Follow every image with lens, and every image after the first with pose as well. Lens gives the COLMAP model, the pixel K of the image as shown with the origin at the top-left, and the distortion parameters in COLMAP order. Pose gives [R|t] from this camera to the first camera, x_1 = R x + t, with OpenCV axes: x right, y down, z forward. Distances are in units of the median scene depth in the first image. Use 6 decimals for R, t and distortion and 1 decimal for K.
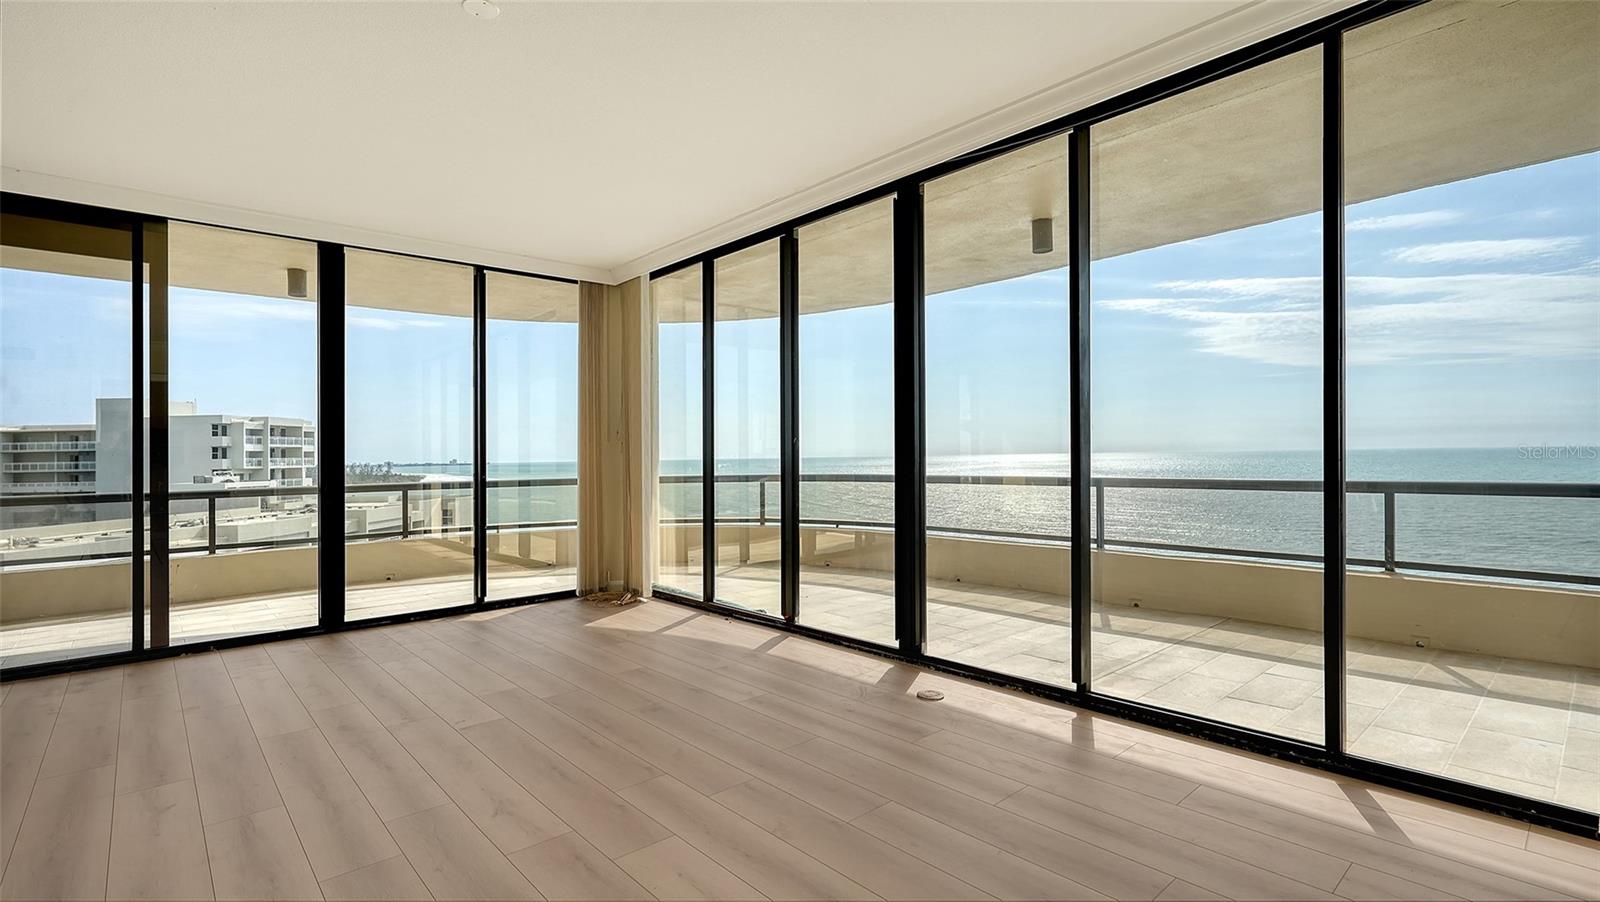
lens RADIAL K [[769.4, 0, 793.0], [0, 769.4, 454.1], [0, 0, 1]] dist [0.015451, -0.000528]
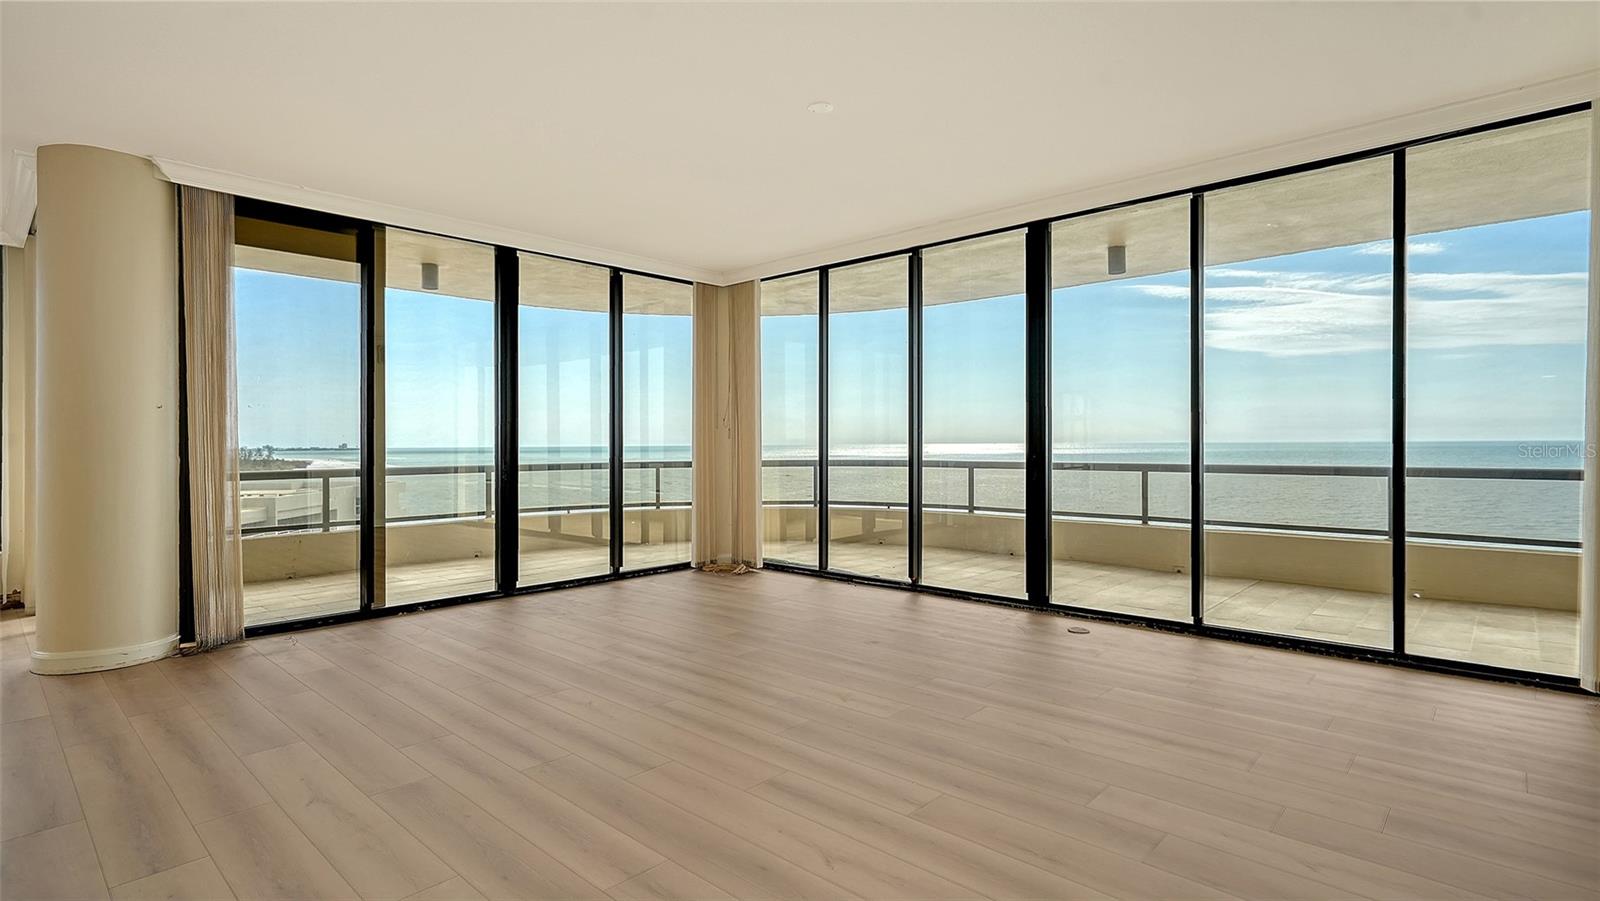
lens RADIAL K [[804.1, 0, 804.6], [0, 804.1, 442.0], [0, 0, 1]] dist [0.016401, 0.001646]
pose [[0.994778, 0.009752, 0.101594, -0.258117], [-0.009767, 0.999952, -0.000348, 0.003024], [-0.101593, -0.000647, 0.994826, -0.177594]]
